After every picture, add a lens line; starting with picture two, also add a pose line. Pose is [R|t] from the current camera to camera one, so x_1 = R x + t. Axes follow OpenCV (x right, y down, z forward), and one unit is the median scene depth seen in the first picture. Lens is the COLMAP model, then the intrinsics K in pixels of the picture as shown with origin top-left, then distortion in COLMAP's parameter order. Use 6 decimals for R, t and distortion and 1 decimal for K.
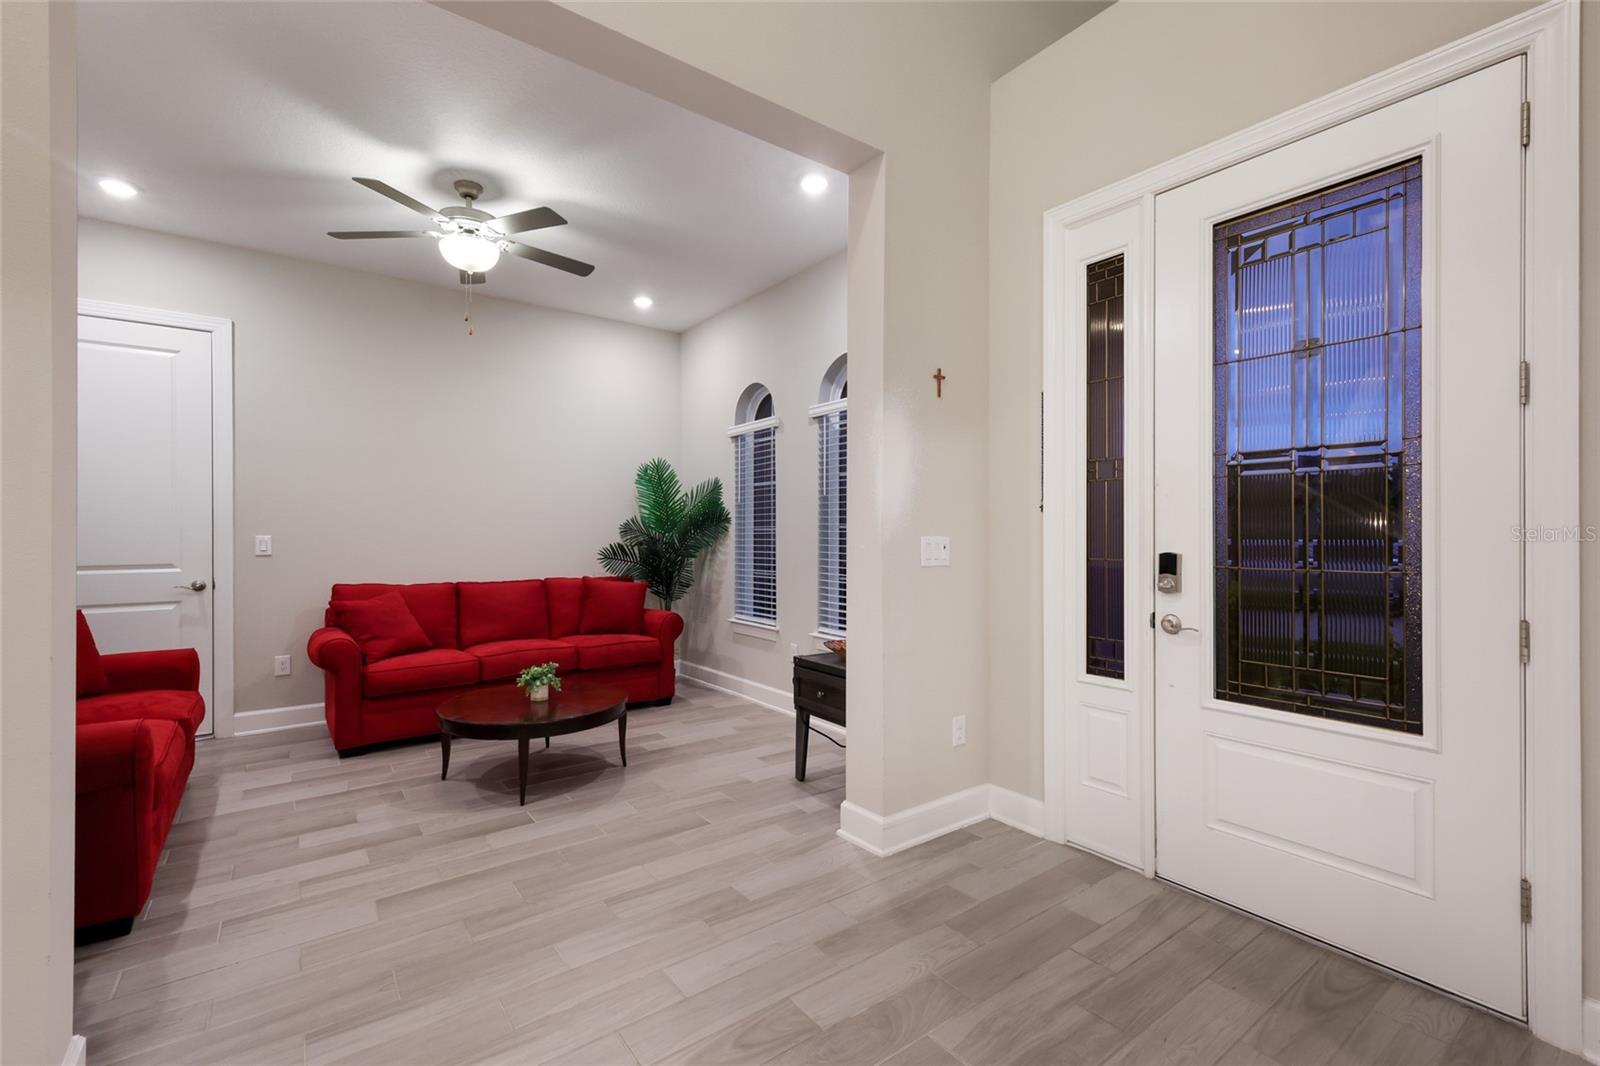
lens RADIAL K [[705.0, 0, 804.9], [0, 705.0, 537.9], [0, 0, 1]] dist [0.003371, 0.000276]
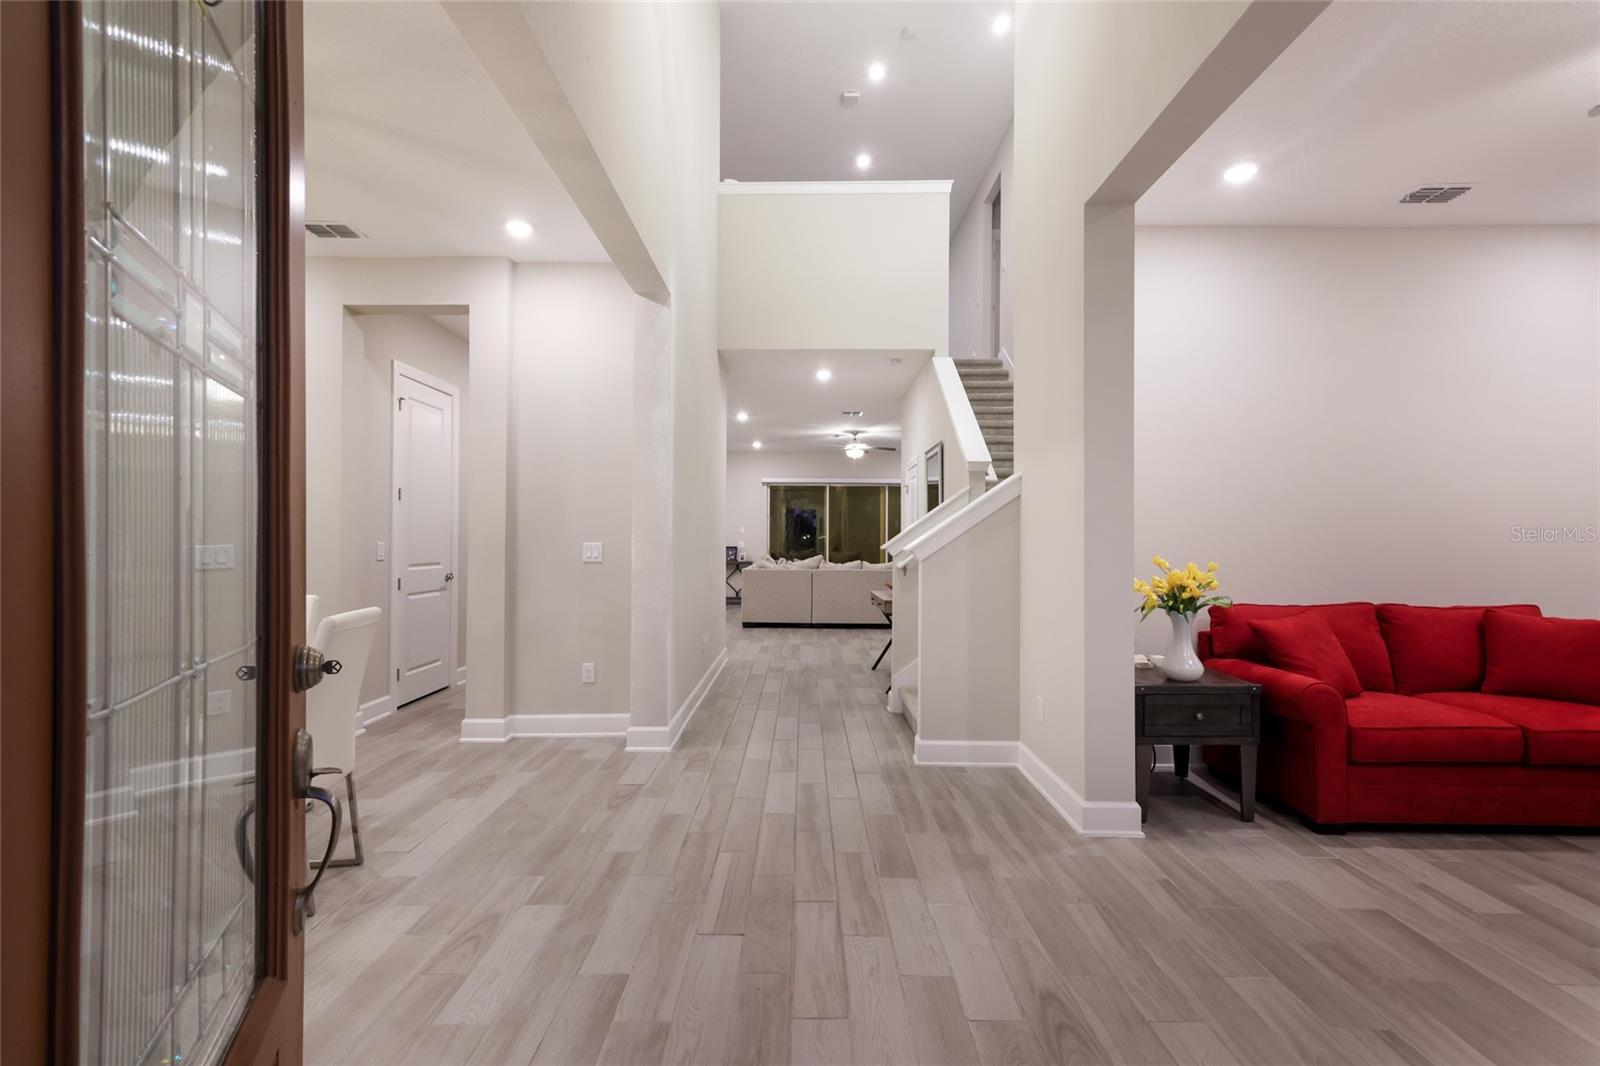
lens RADIAL K [[722.0, 0, 801.1], [0, 722.0, 535.4], [0, 0, 1]] dist [0.047670, 0.000137]
pose [[-0.609686, -0.005860, -0.792621, 0.396376], [-0.006405, 0.999976, -0.002466, -0.008435], [0.792617, 0.003573, -0.609709, 0.520292]]
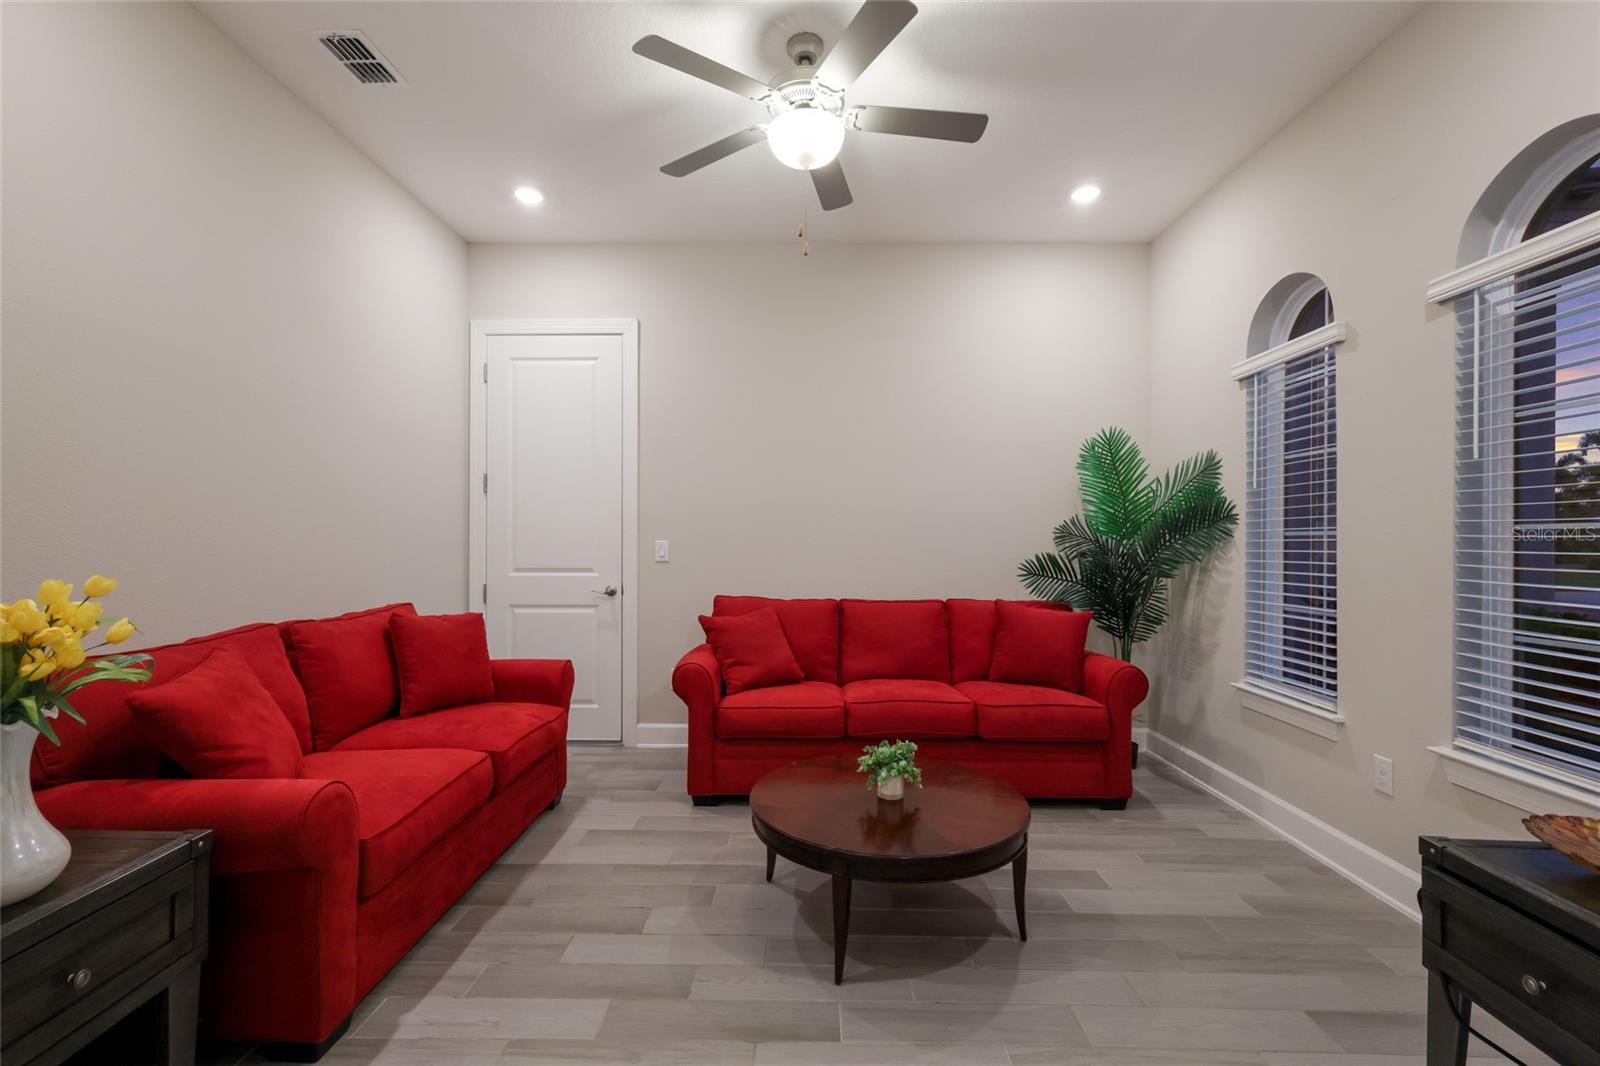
lens RADIAL K [[691.0, 0, 807.5], [0, 691.0, 538.6], [0, 0, 1]] dist [0.009488, -0.000613]
pose [[0.791528, 0.002372, -0.611128, -0.038345], [-0.007646, 0.999953, -0.006022, -0.001675], [0.611085, 0.009439, 0.791509, 0.348156]]
